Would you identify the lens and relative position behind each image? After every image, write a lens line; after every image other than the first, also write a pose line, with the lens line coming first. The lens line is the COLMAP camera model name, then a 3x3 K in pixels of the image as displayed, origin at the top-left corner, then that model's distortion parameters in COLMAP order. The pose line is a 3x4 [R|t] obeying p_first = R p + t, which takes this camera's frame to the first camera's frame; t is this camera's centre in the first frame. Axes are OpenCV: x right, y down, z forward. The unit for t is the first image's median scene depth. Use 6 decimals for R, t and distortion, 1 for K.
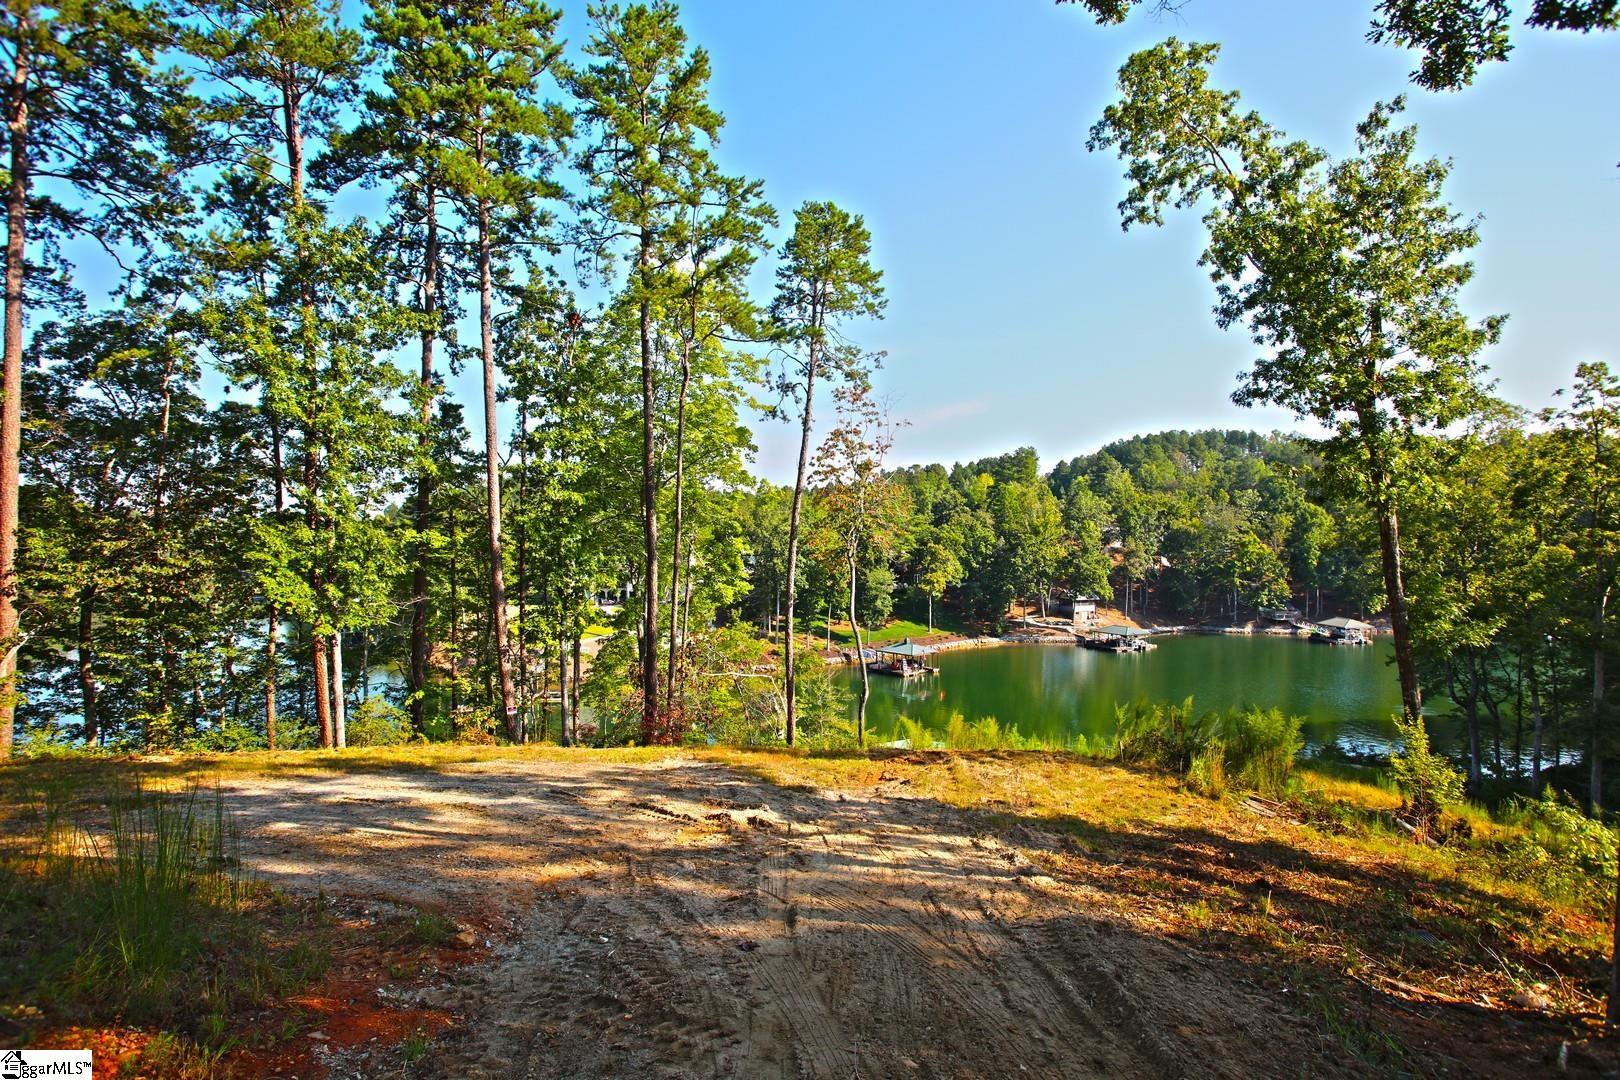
lens RADIAL K [[795.8, 0, 816.6], [0, 795.8, 546.8], [0, 0, 1]] dist [-0.074739, 0.036375]
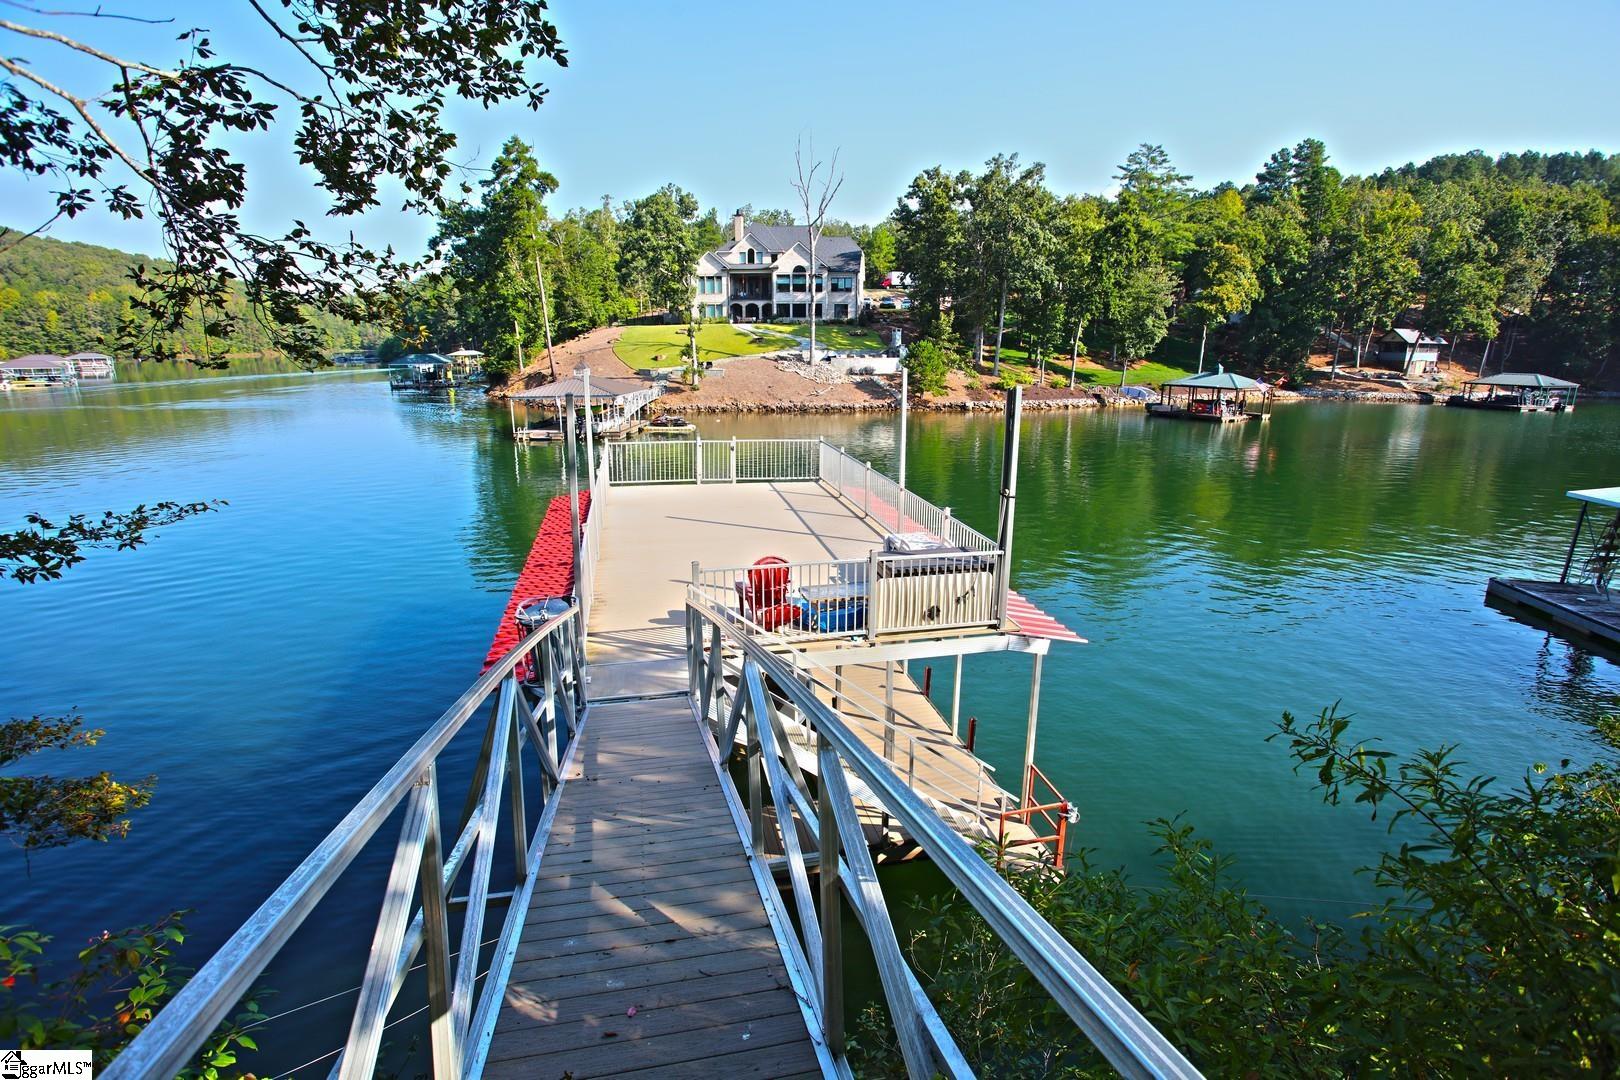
lens RADIAL K [[790.0, 0, 808.0], [0, 790.0, 541.8], [0, 0, 1]] dist [-0.076354, 0.036301]
pose [[0.987963, 0.052454, -0.145527, -0.086498], [-0.014381, 0.967825, 0.251212, 0.078357], [0.154022, -0.246096, 0.956930, 0.254575]]
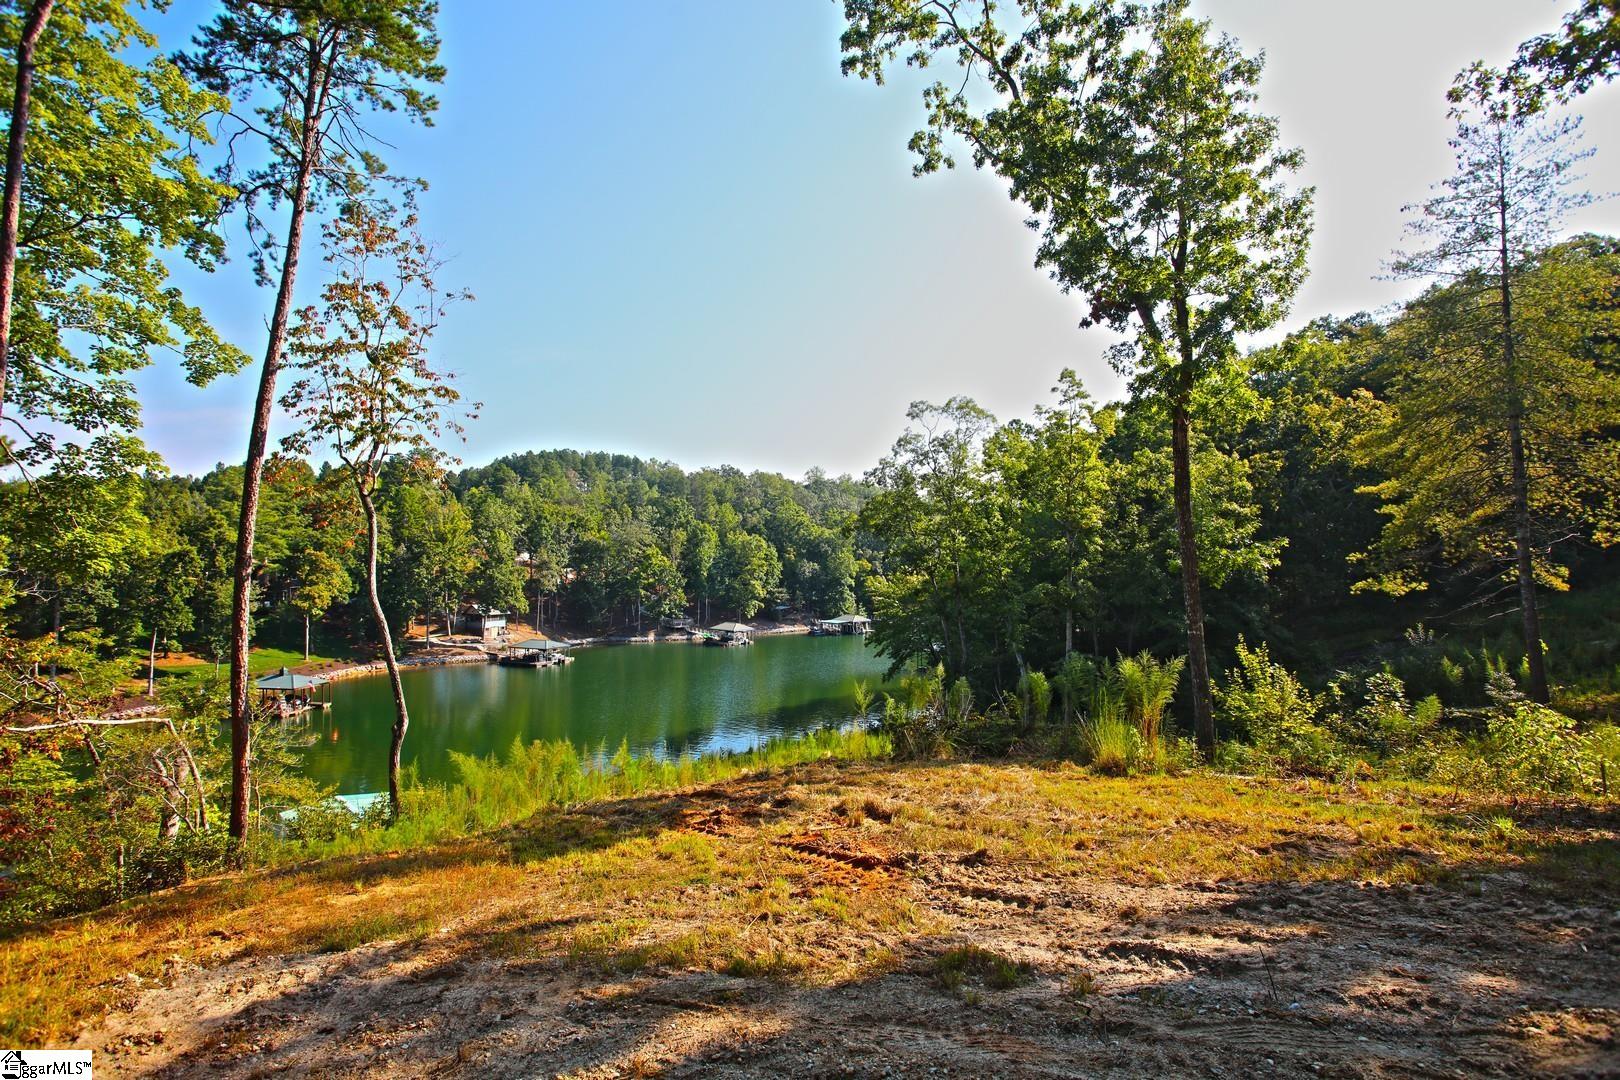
lens RADIAL K [[795.8, 0, 816.6], [0, 795.8, 546.8], [0, 0, 1]] dist [-0.074739, 0.036375]
pose [[0.725484, 0.020021, 0.687948, -0.023498], [-0.000752, 0.999599, -0.028297, 0.014032], [-0.688239, 0.020011, 0.725208, 0.072862]]
